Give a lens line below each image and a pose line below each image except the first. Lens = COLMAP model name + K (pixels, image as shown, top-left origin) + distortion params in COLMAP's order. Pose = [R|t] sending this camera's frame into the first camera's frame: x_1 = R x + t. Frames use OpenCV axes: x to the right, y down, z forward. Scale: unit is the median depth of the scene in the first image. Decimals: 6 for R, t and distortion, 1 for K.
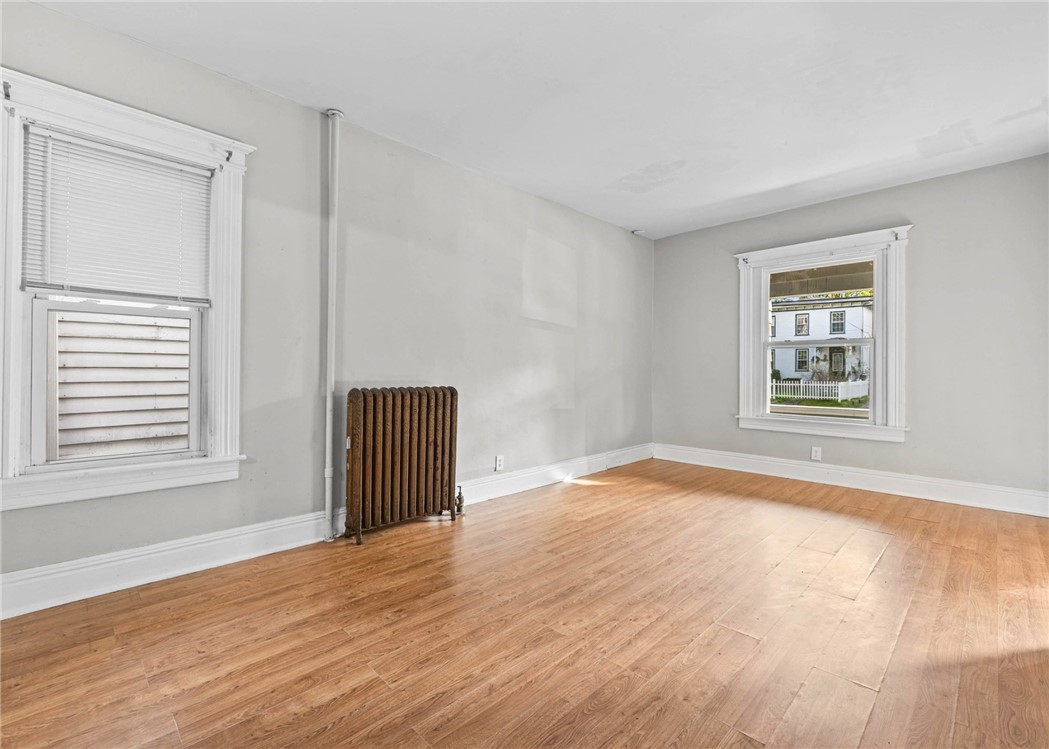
lens RADIAL K [[471.0, 0, 531.8], [0, 471.0, 371.9], [0, 0, 1]] dist [-0.004276, -0.000153]
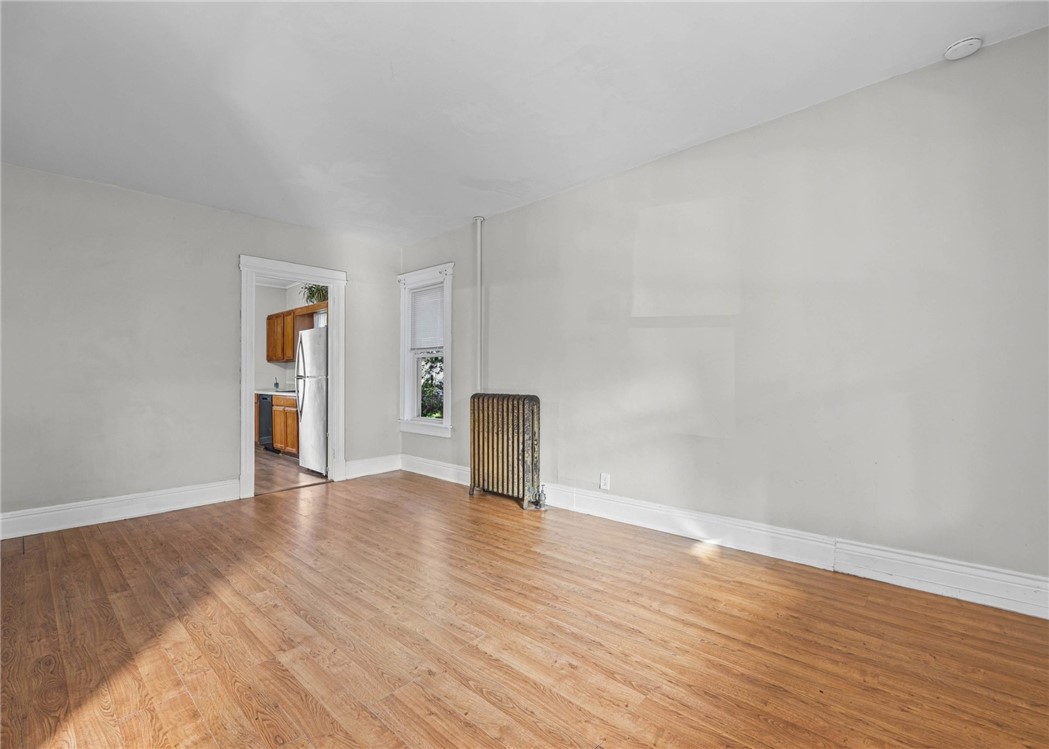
lens RADIAL K [[471.0, 0, 525.6], [0, 471.0, 370.6], [0, 0, 1]] dist [-0.004276, -0.000153]
pose [[0.031344, -0.017381, -0.999358, 0.971732], [0.003044, 0.999846, -0.017294, -0.009376], [0.999504, -0.002500, 0.031392, 0.928005]]
